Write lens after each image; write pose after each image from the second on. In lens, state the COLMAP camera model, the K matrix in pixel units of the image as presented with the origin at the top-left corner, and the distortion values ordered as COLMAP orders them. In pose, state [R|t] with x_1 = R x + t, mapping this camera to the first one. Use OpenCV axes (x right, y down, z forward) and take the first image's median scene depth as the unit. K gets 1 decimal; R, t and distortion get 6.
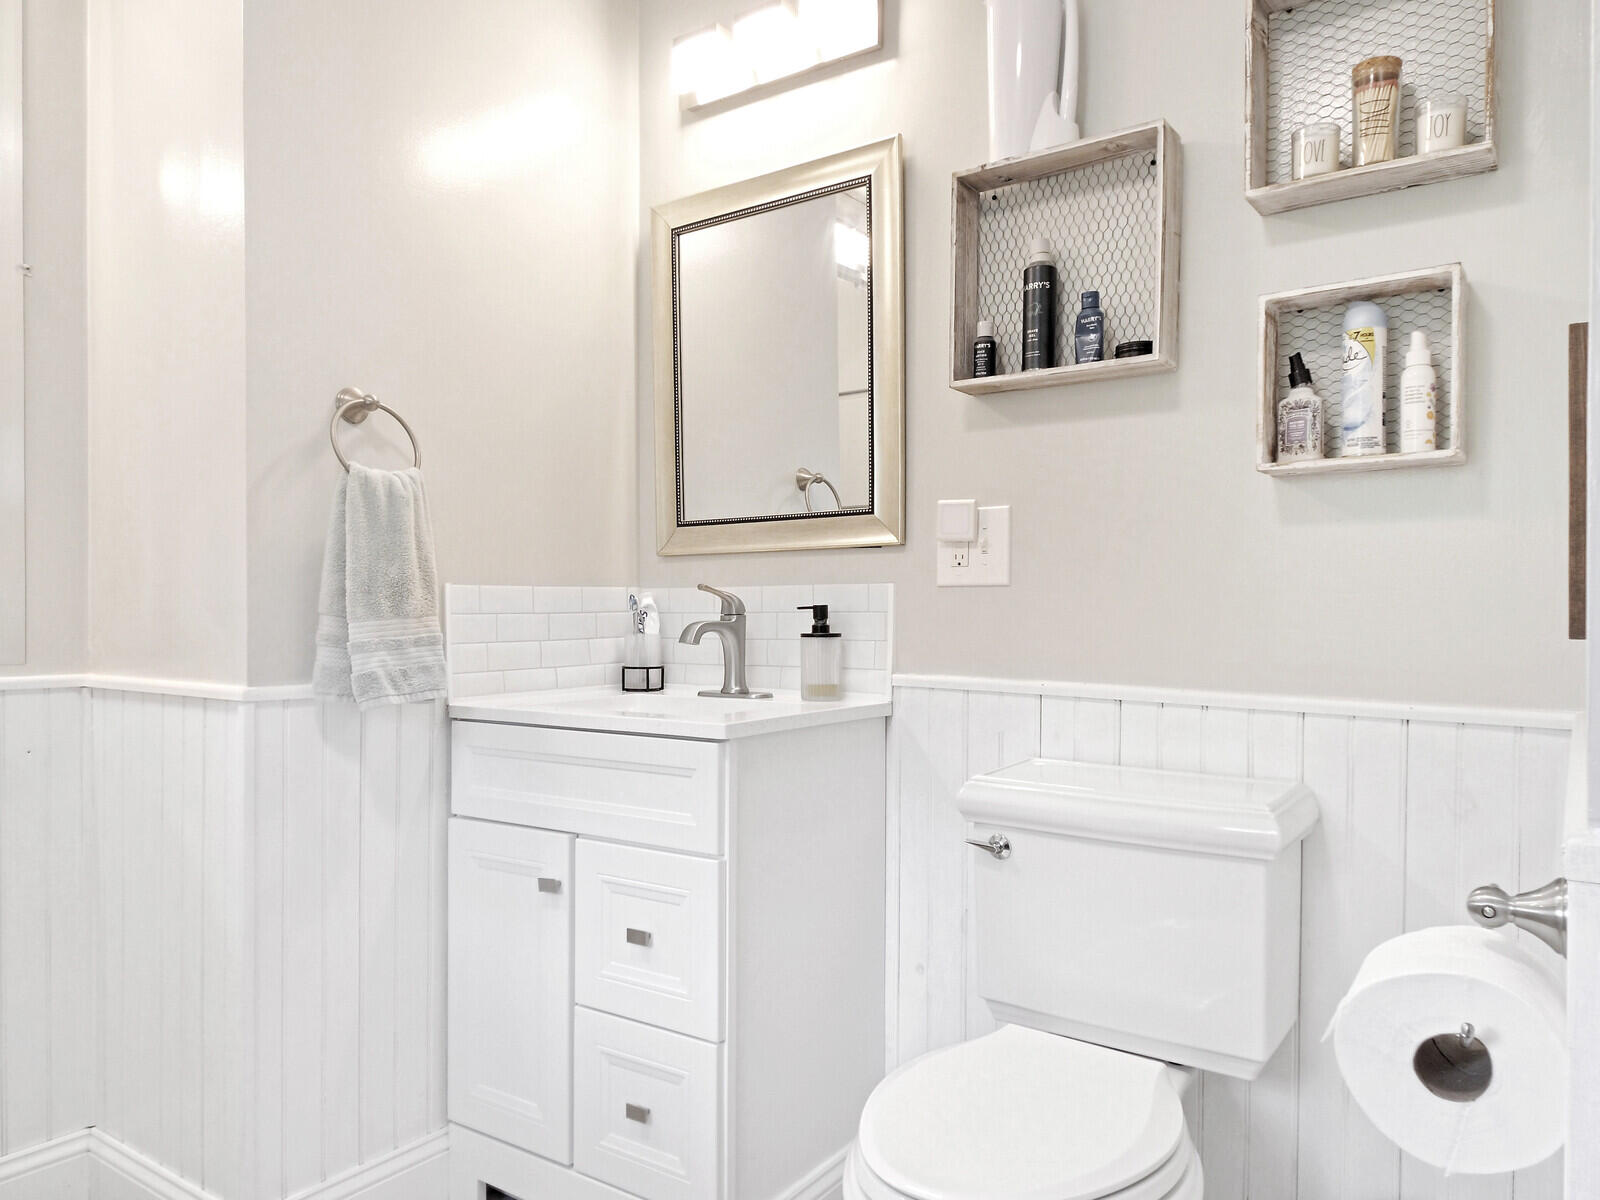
lens RADIAL K [[1096.1, 0, 800.7], [0, 1096.1, 629.7], [0, 0, 1]] dist [-0.000096, 0.000462]
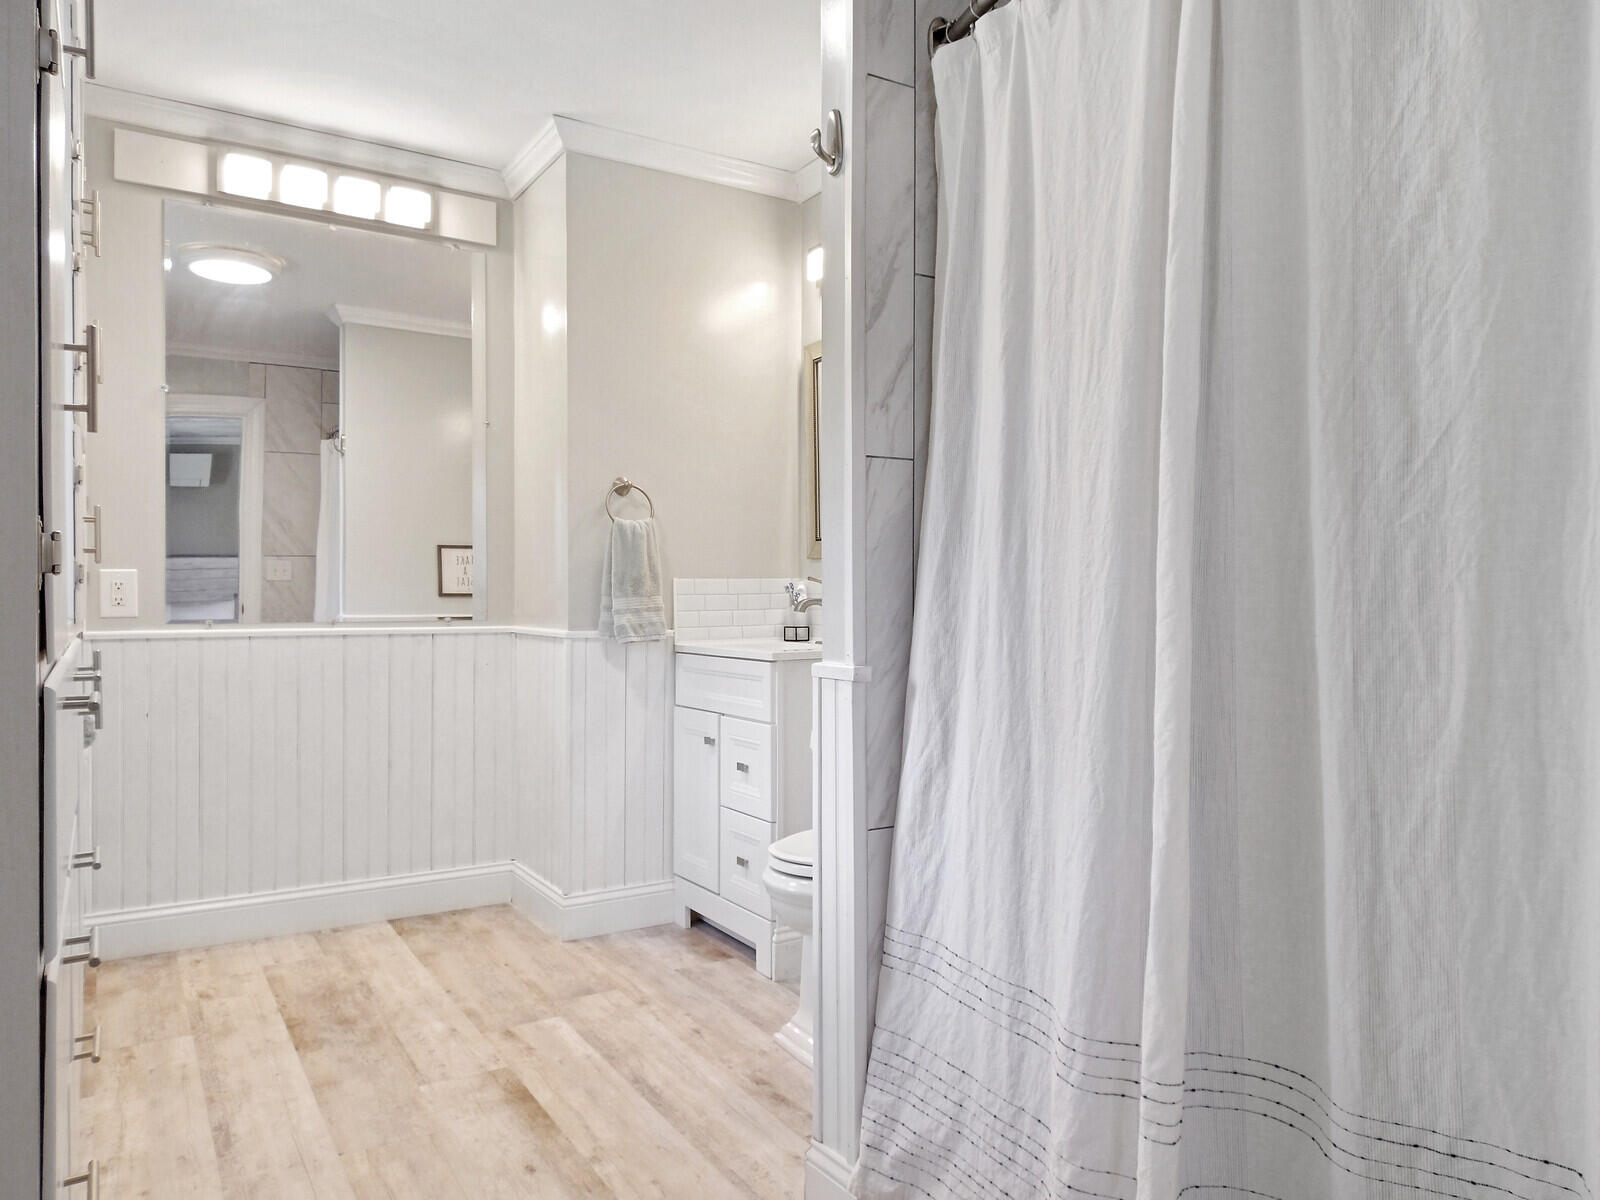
lens RADIAL K [[1083.9, 0, 840.0], [0, 1083.9, 605.3], [0, 0, 1]] dist [0.045977, -0.075704]
pose [[0.926215, 0.003470, -0.376981, 0.672565], [-0.005905, 0.999968, -0.005304, 0.012125], [0.376950, 0.007139, 0.926206, -0.625096]]
